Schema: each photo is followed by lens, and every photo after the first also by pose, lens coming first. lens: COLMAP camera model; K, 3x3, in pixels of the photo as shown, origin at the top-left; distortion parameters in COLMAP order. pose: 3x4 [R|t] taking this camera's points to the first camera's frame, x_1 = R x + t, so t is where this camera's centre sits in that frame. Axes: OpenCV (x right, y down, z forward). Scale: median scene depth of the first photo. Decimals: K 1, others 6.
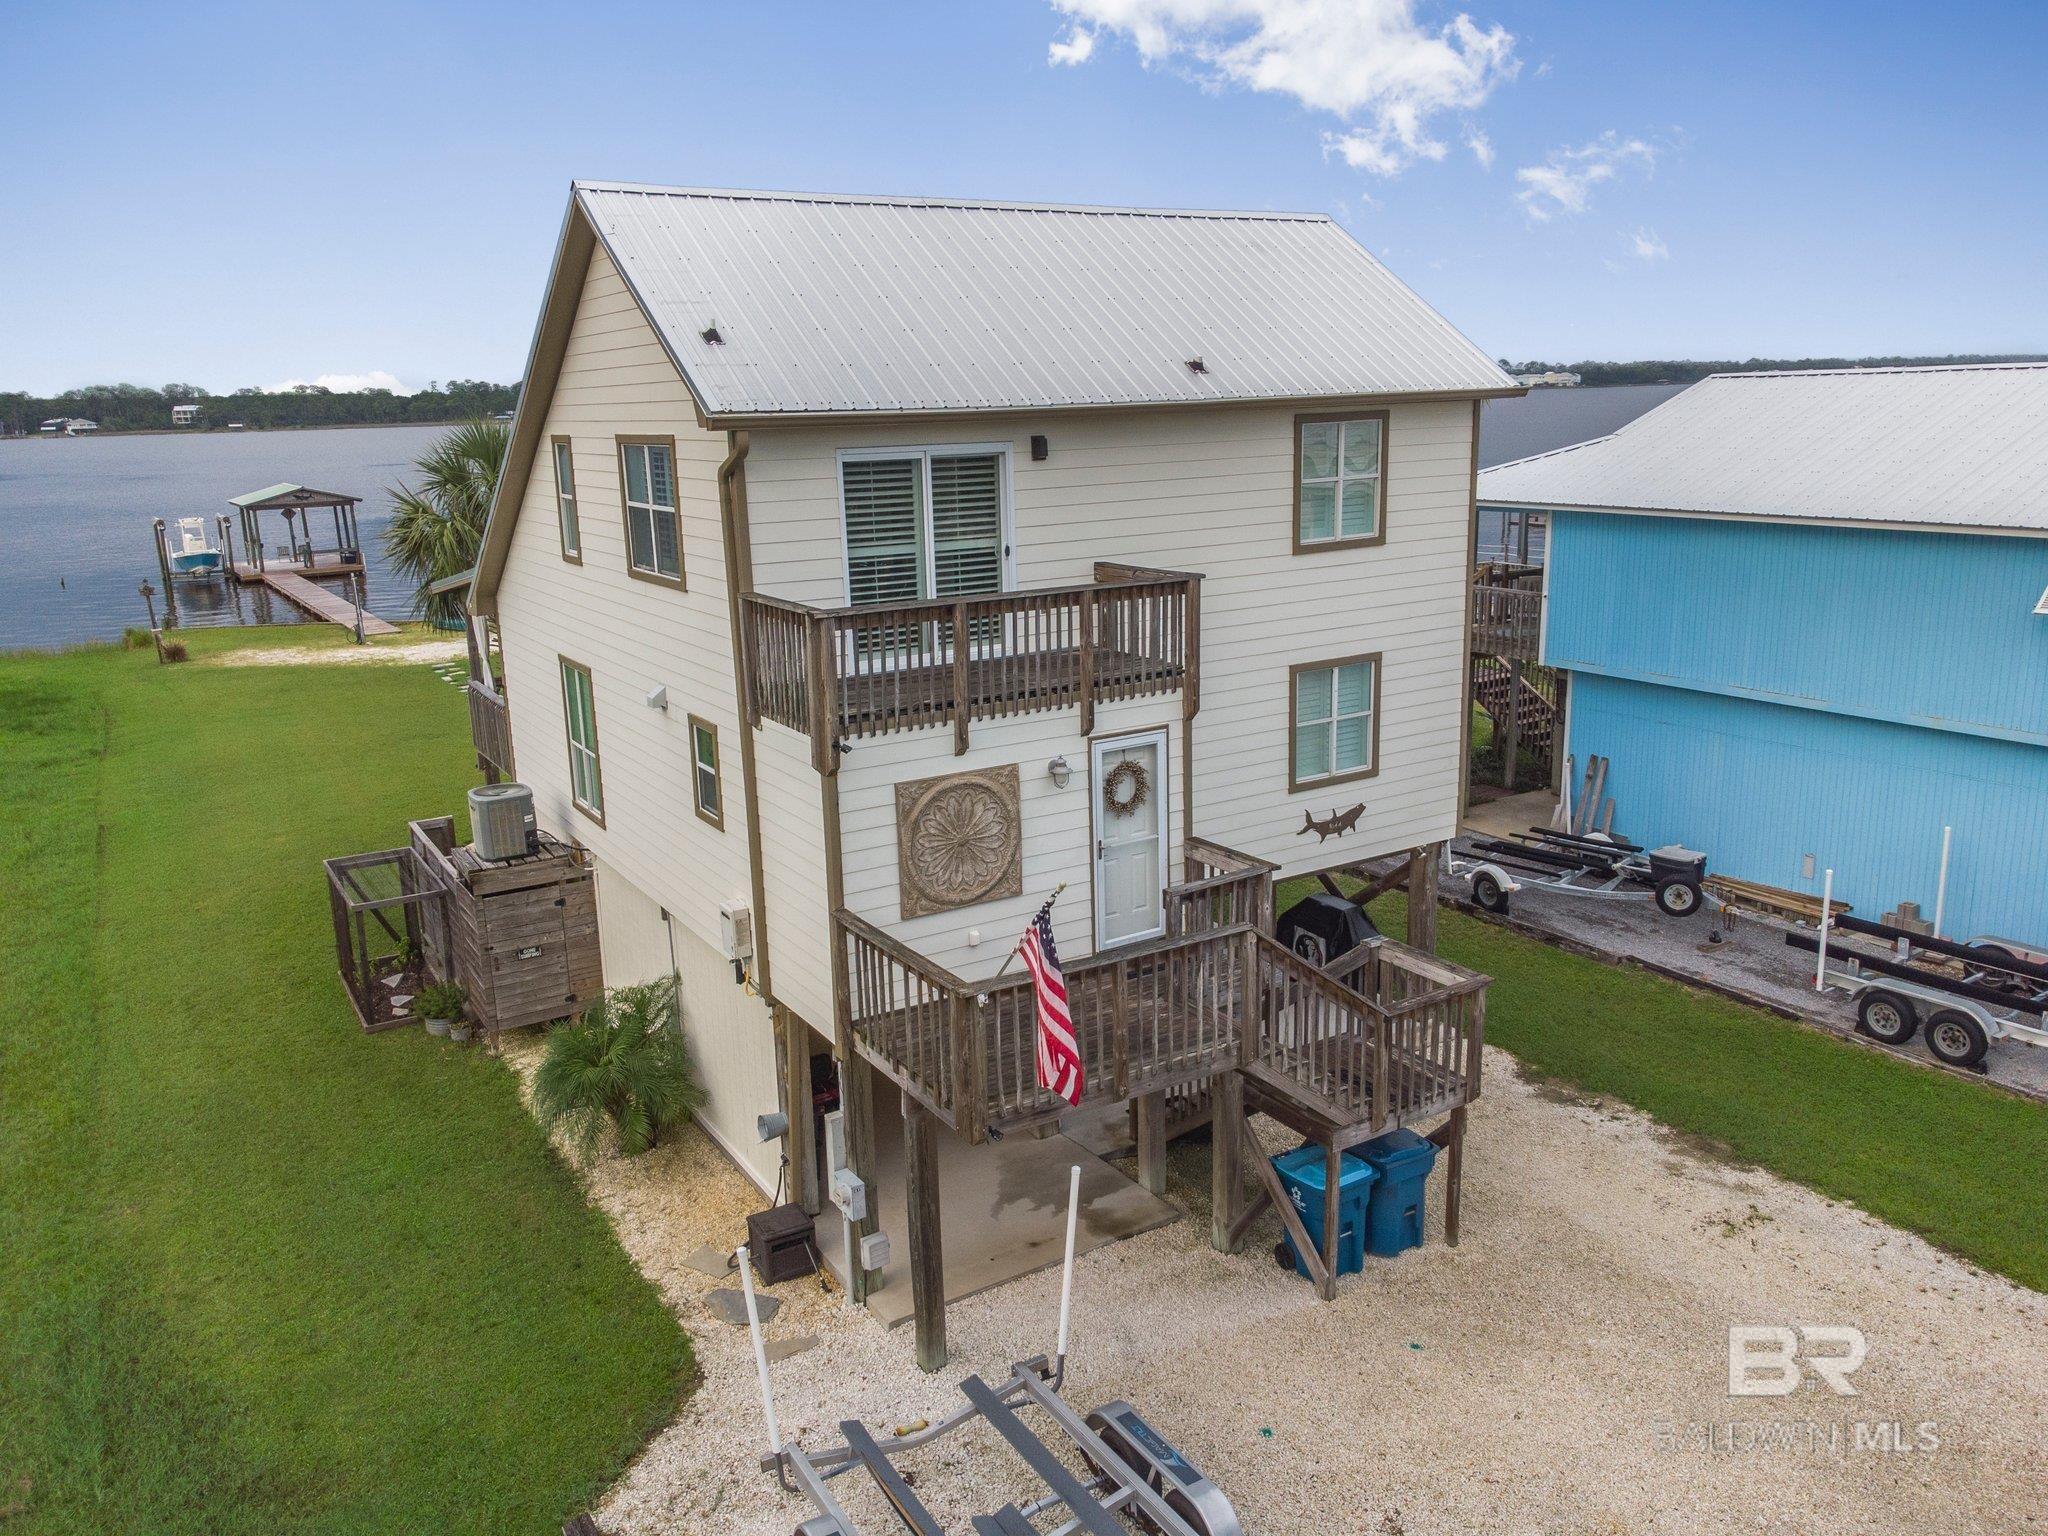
lens RADIAL K [[1530.7, 0, 1025.5], [0, 1530.7, 770.5], [0, 0, 1]] dist [0.012225, 0.002576]
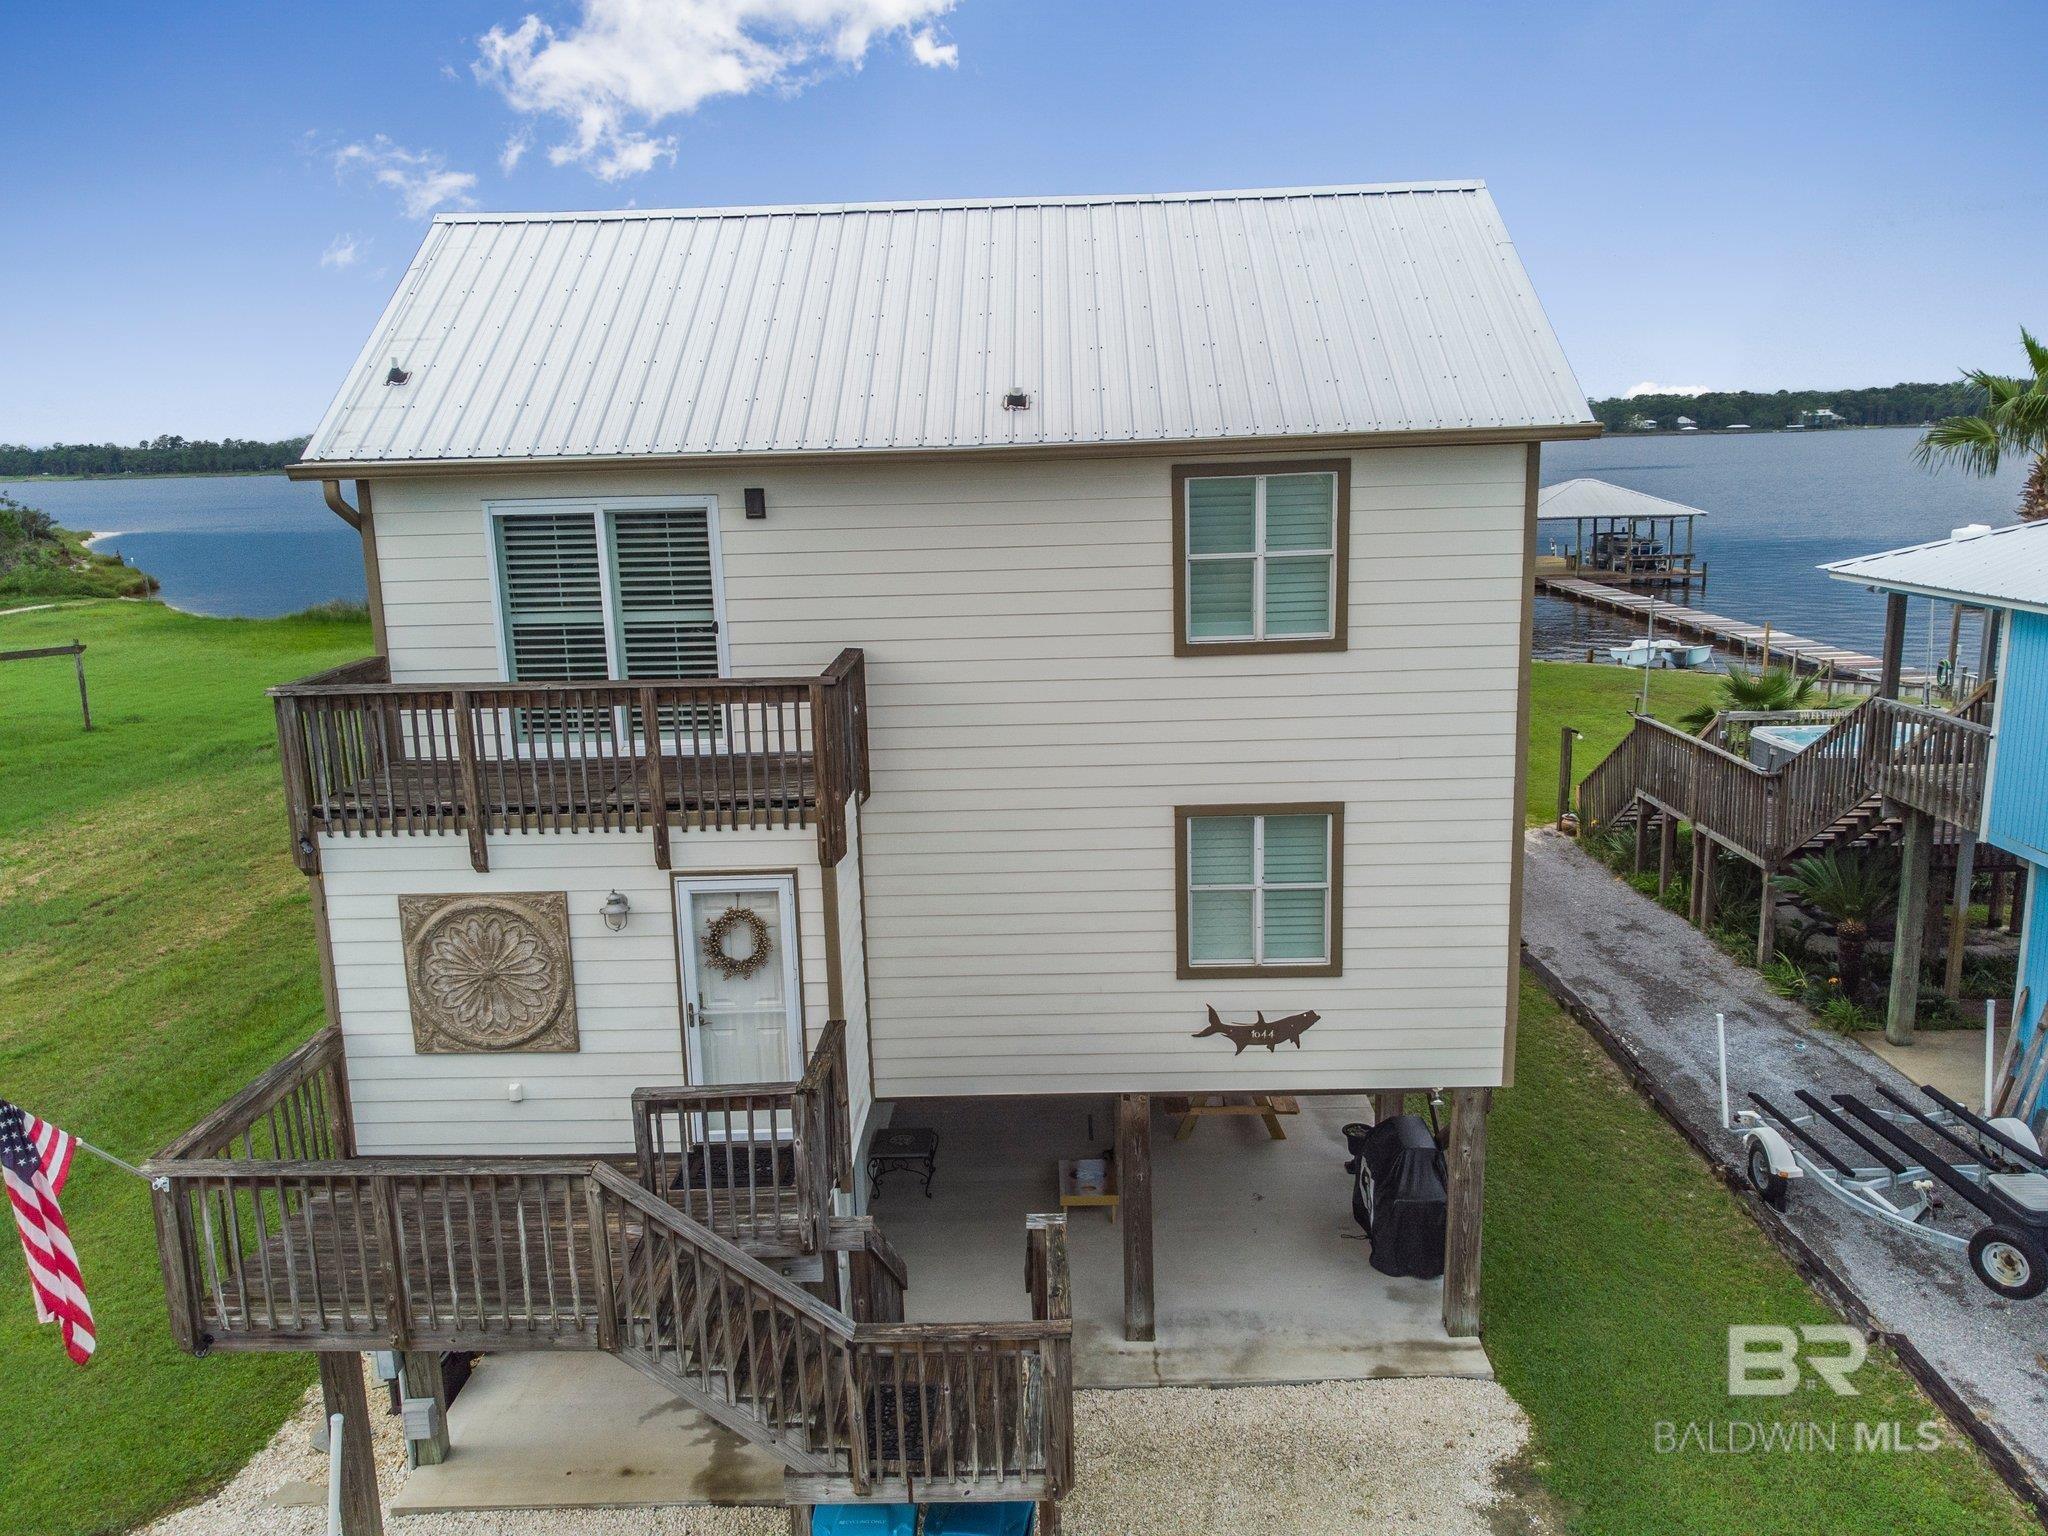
lens RADIAL K [[1530.7, 0, 1036.8], [0, 1530.7, 769.3], [0, 0, 1]] dist [0.012225, 0.002576]
pose [[0.843811, 0.116903, -0.523753, 0.545833], [-0.124224, 0.992026, 0.021288, -0.102640], [0.522065, 0.047099, 0.851604, 0.379298]]
